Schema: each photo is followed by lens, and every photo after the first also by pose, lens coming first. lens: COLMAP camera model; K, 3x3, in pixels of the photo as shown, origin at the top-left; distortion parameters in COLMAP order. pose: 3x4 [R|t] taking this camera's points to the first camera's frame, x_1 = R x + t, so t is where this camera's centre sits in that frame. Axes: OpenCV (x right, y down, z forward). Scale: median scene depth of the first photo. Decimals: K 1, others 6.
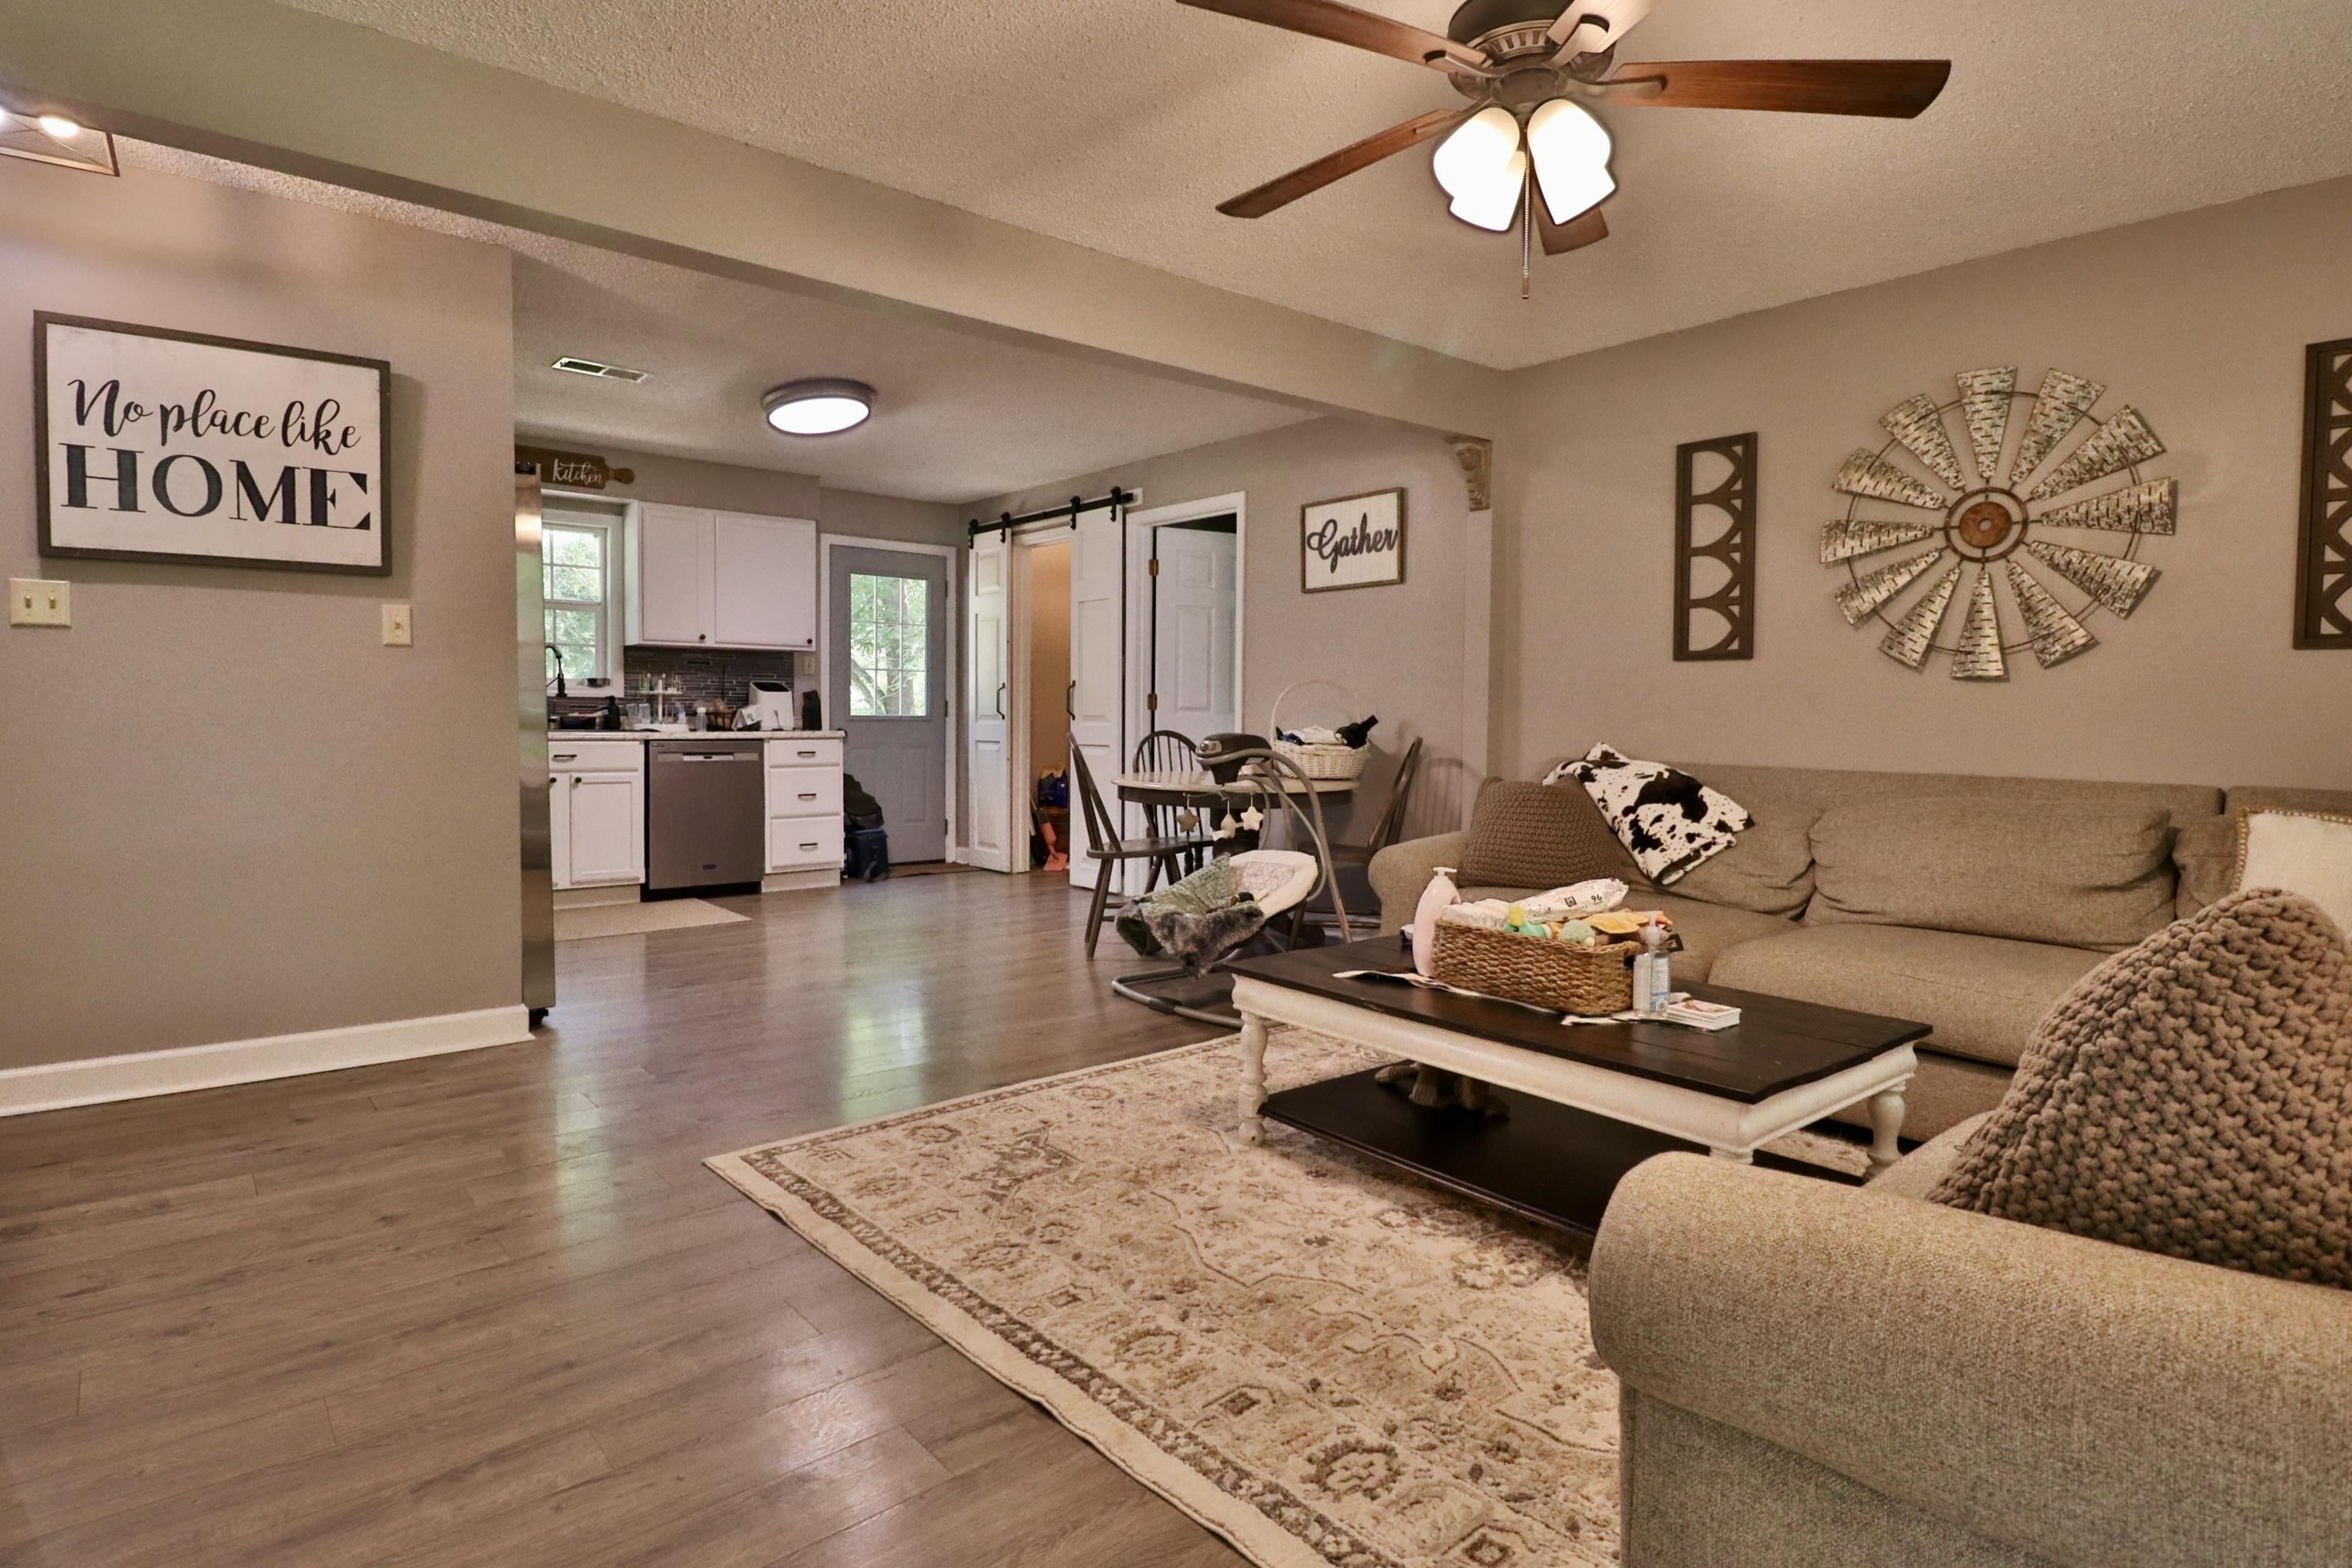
lens RADIAL K [[1231.8, 0, 1197.5], [0, 1231.8, 766.1], [0, 0, 1]] dist [0.001058, -0.014853]
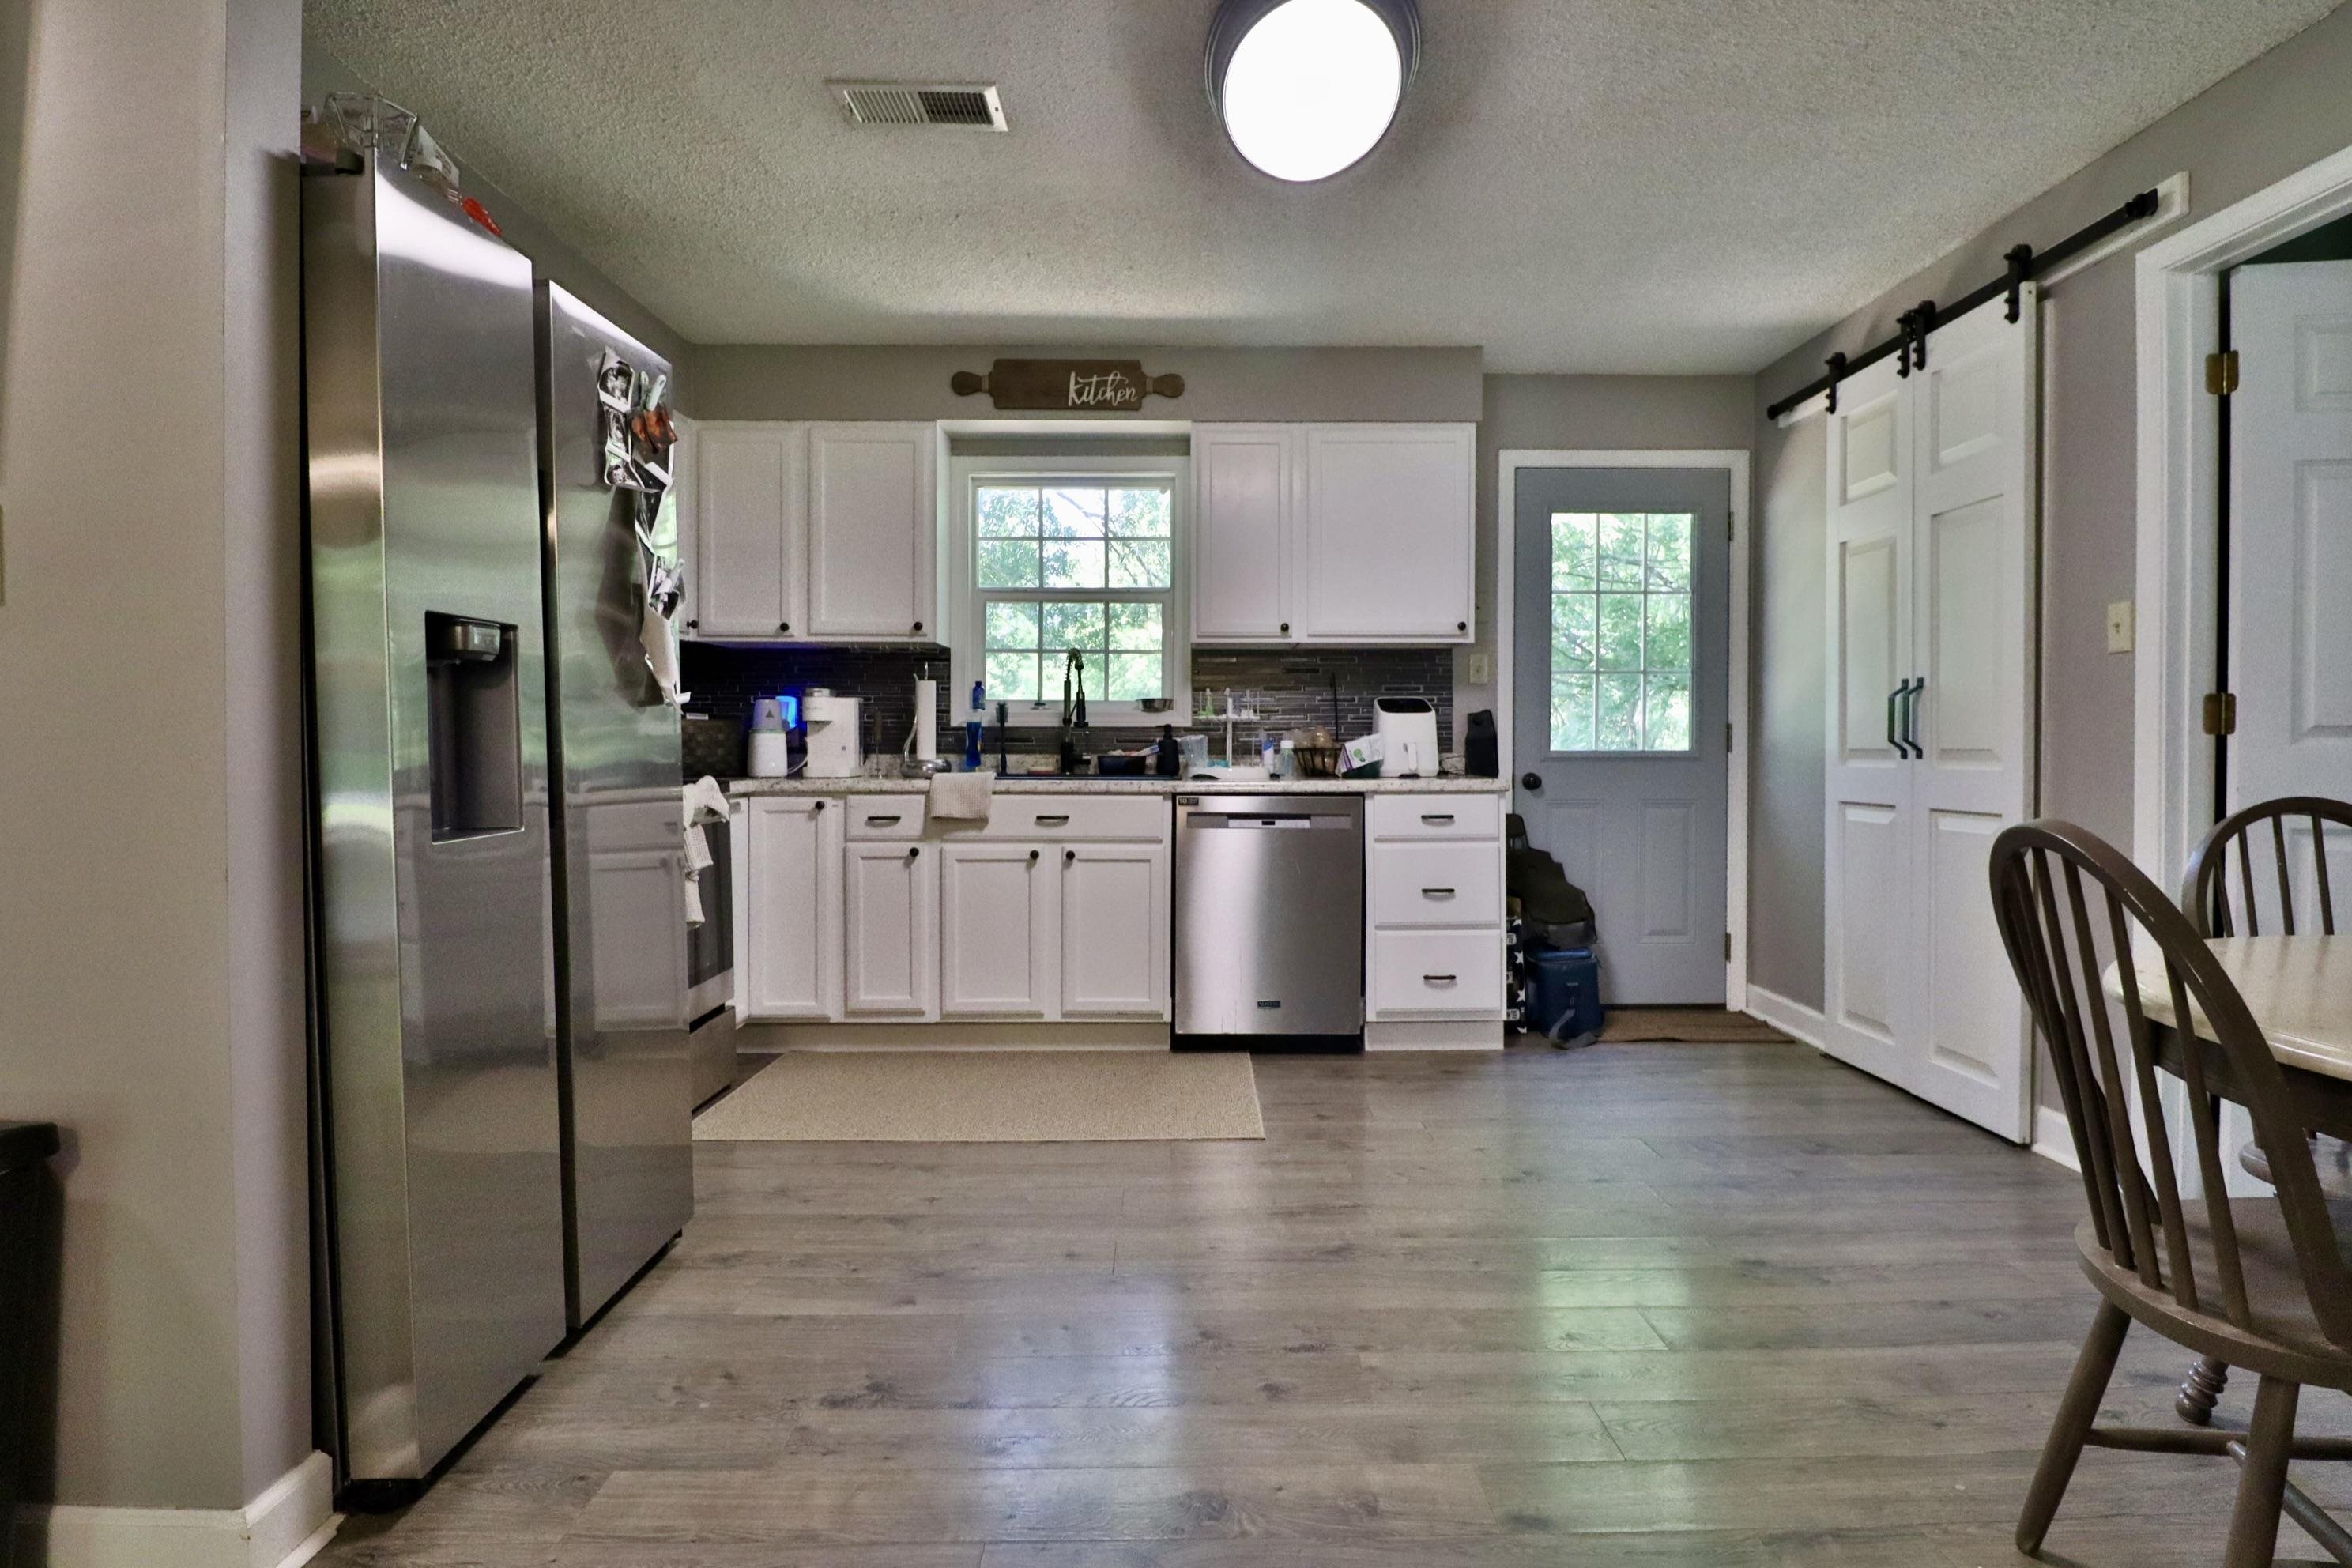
lens RADIAL K [[1231.8, 0, 1187.2], [0, 1231.8, 765.3], [0, 0, 1]] dist [0.001058, -0.014853]
pose [[0.768204, 0.001784, -0.640203, -0.068351], [-0.018754, 0.999630, -0.019719, -0.037293], [0.639931, 0.027155, 0.767953, 0.841904]]
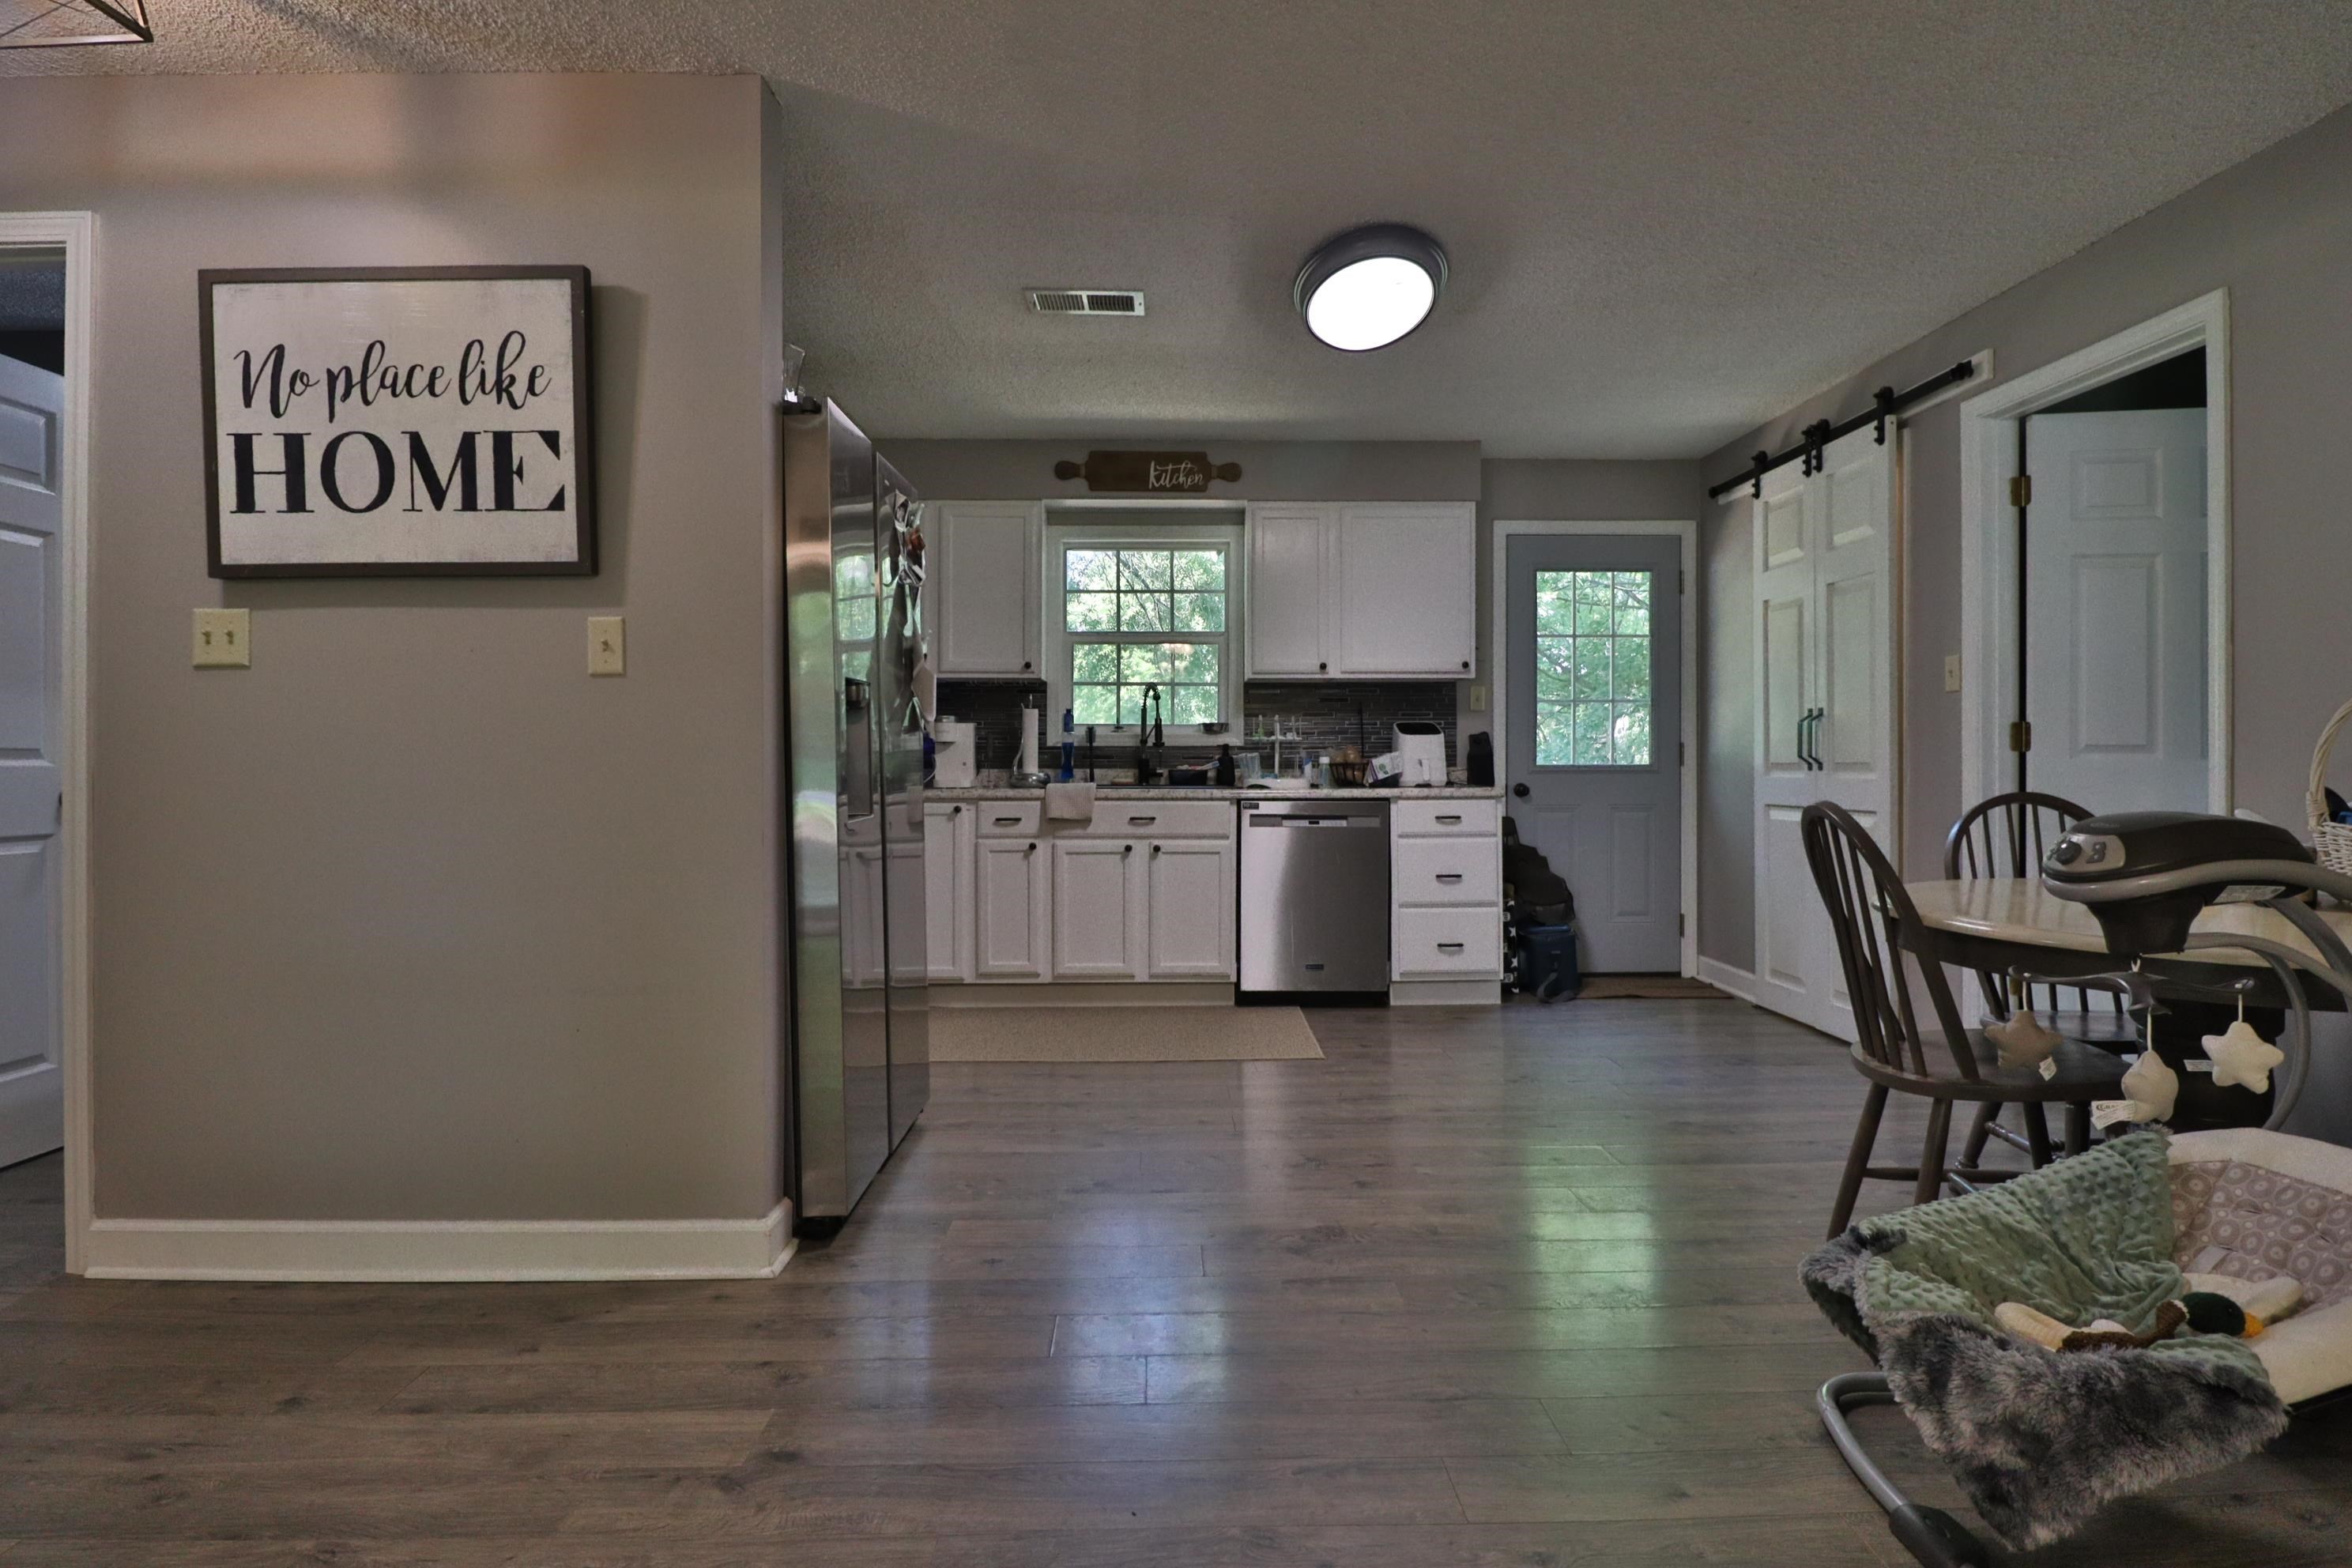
lens RADIAL K [[1231.8, 0, 1184.4], [0, 1231.8, 764.2], [0, 0, 1]] dist [0.001058, -0.014853]
pose [[0.775158, -0.008653, -0.631708, 0.034555], [-0.016601, 0.999282, -0.034059, -0.026110], [0.631549, 0.036888, 0.774458, 0.593777]]
